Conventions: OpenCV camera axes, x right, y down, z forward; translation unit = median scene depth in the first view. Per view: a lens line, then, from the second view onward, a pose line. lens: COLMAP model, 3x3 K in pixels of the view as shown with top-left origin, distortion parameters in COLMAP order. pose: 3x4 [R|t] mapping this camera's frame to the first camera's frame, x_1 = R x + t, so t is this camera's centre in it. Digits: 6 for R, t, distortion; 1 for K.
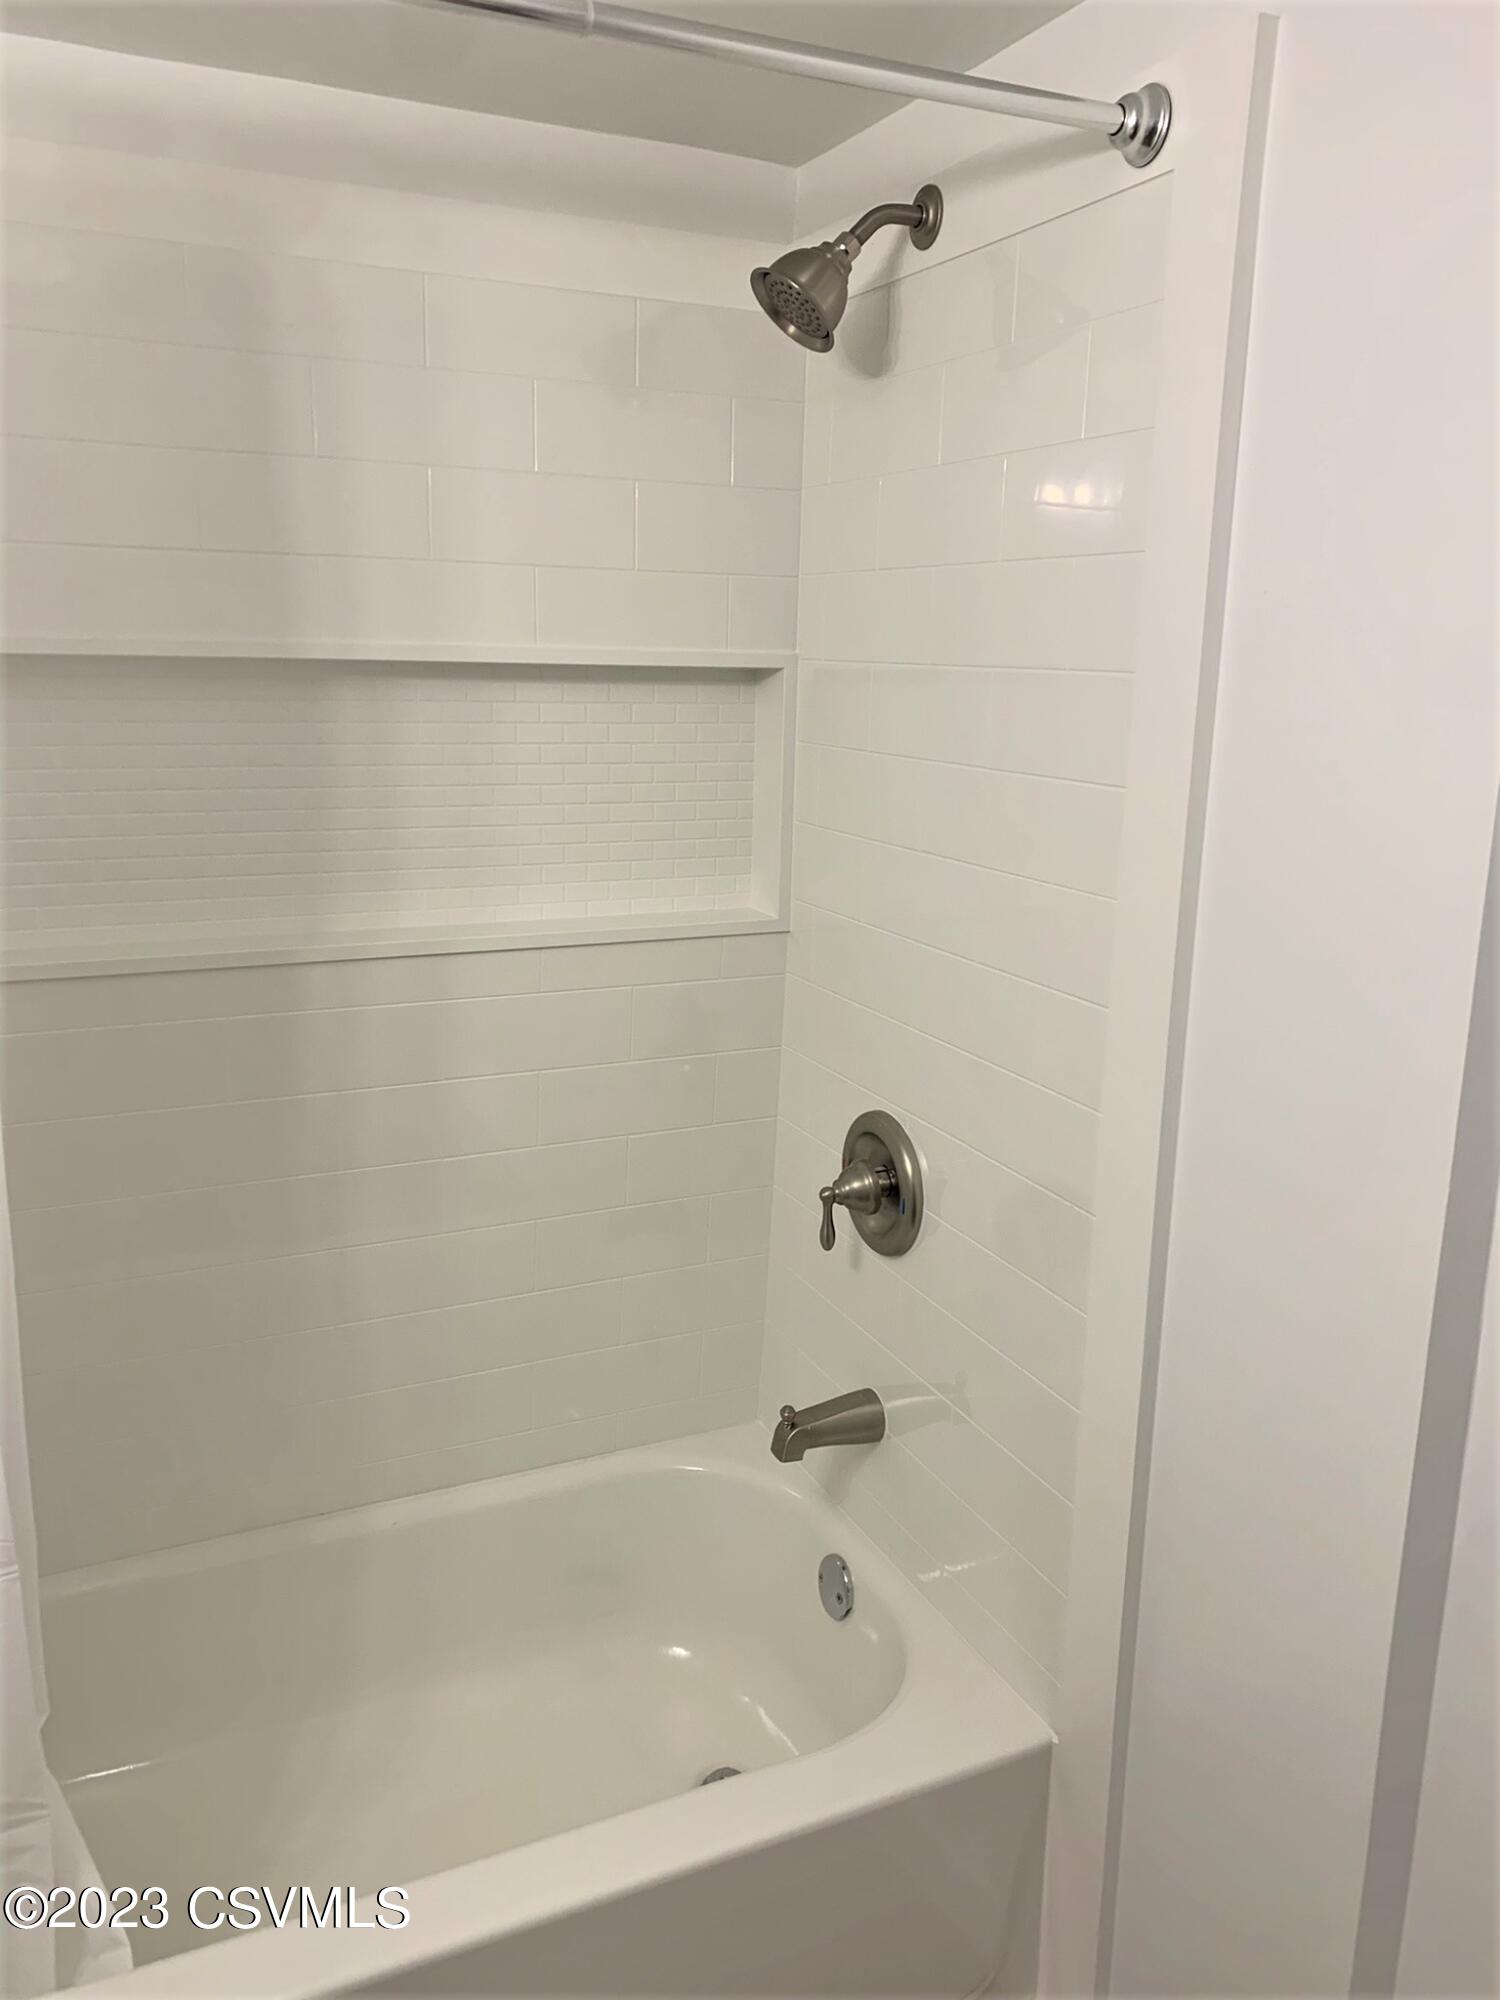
lens RADIAL K [[1530.4, 0, 745.3], [0, 1530.4, 992.1], [0, 0, 1]] dist [0.028472, -0.023384]
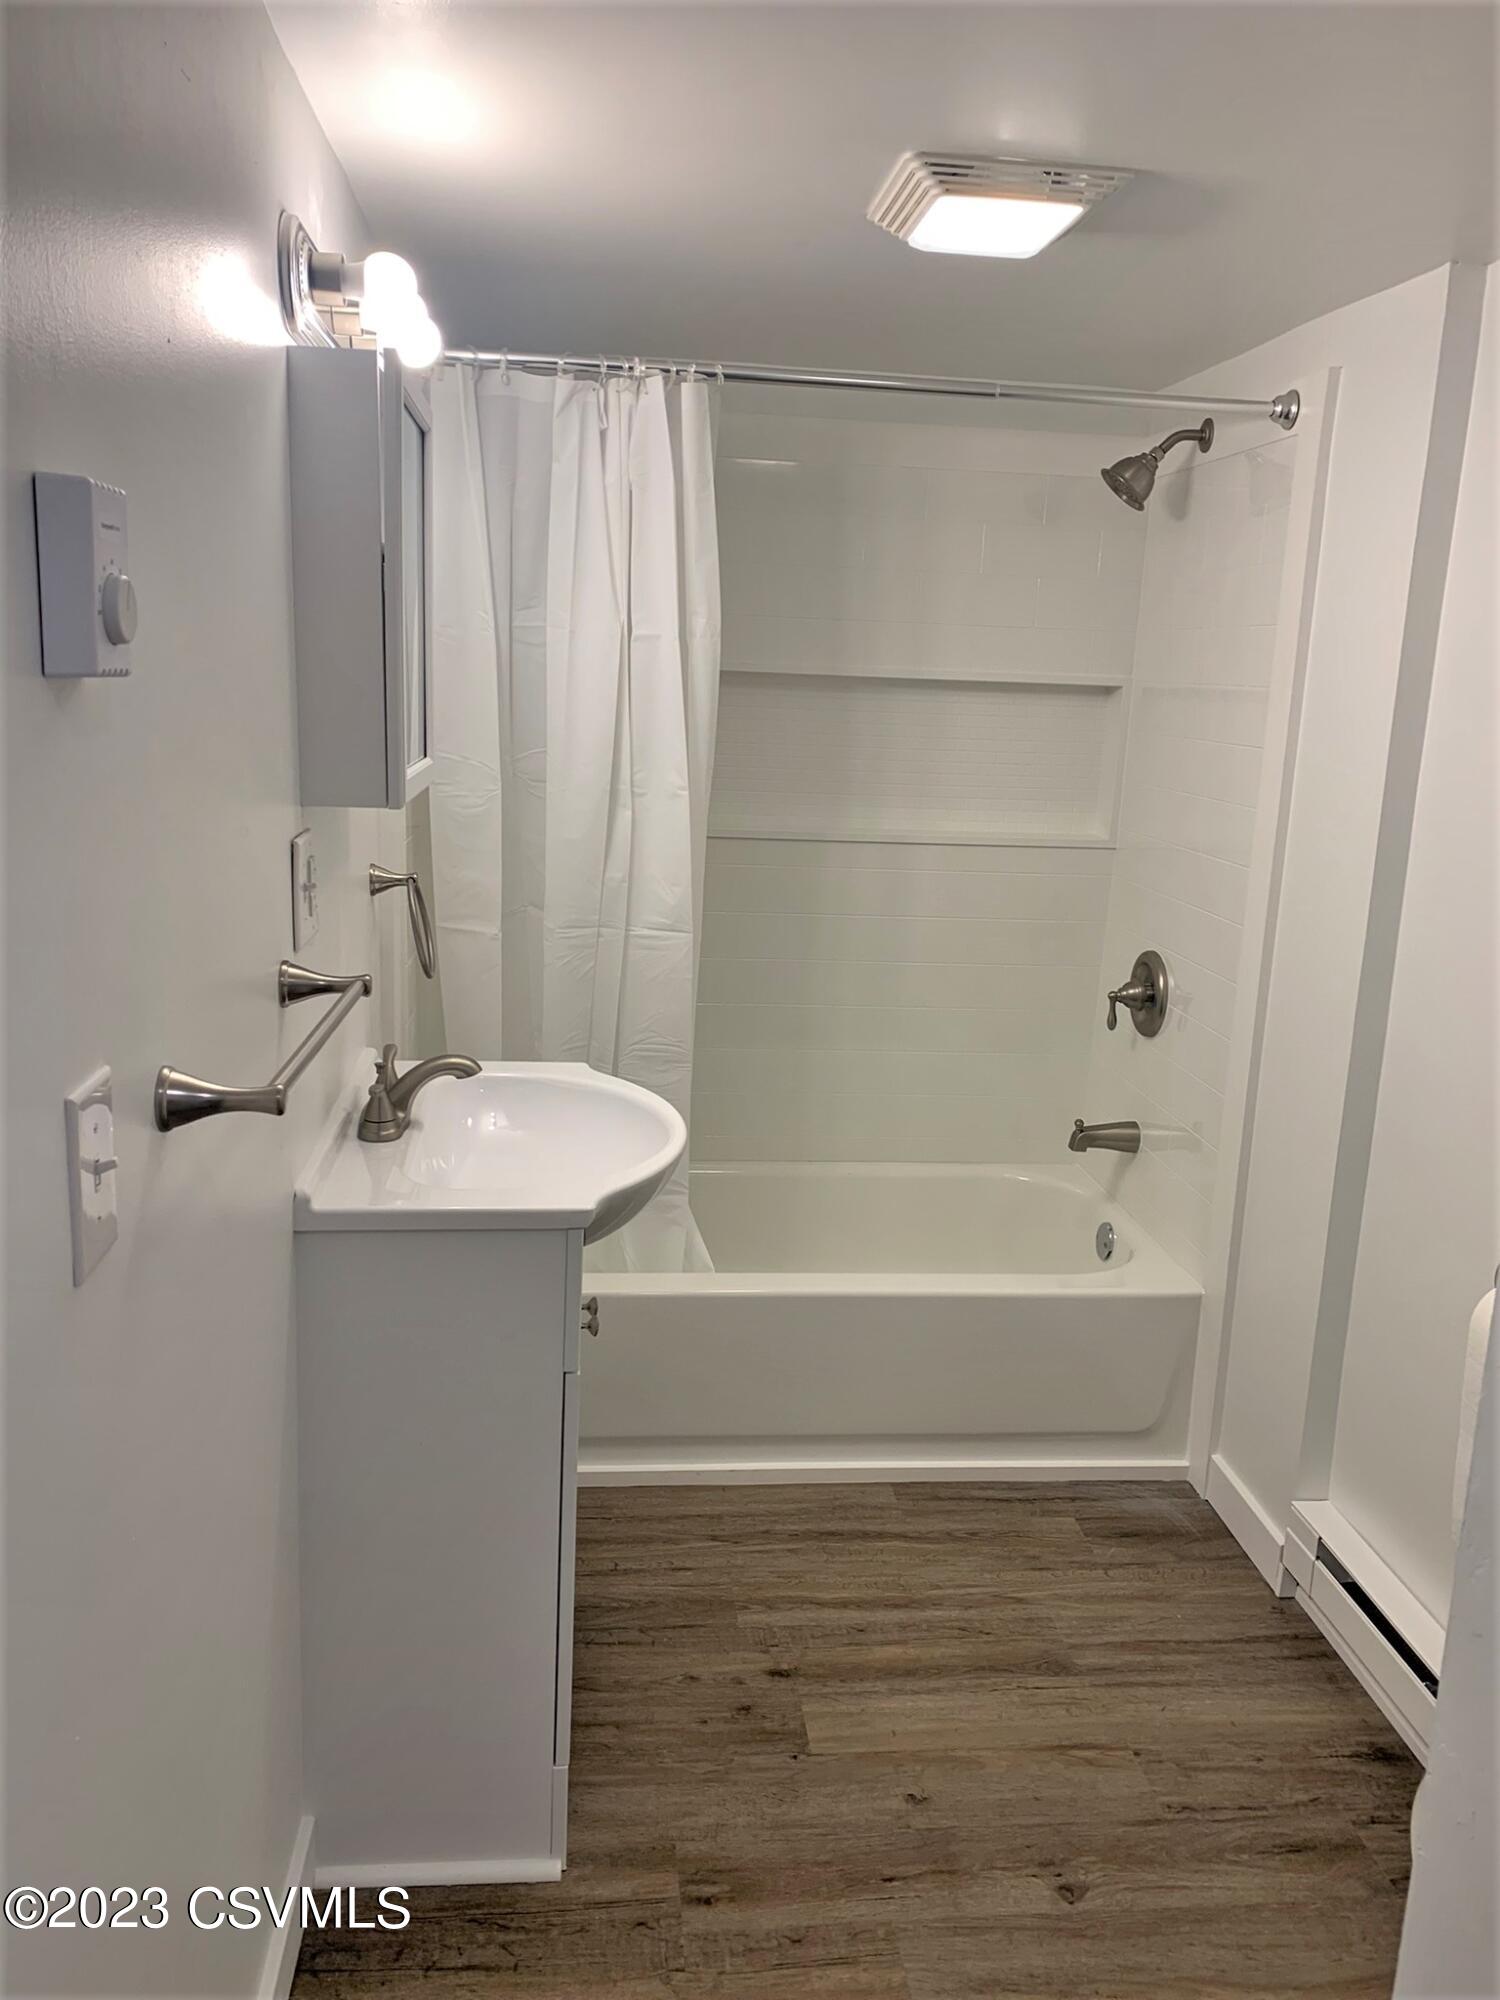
lens RADIAL K [[1530.4, 0, 752.0], [0, 1530.4, 994.1], [0, 0, 1]] dist [0.028472, -0.023384]
pose [[0.945900, 0.085502, -0.312990, 0.208906], [-0.090274, 0.995917, -0.000760, 0.169178], [0.311647, 0.028974, 0.949756, -0.748741]]
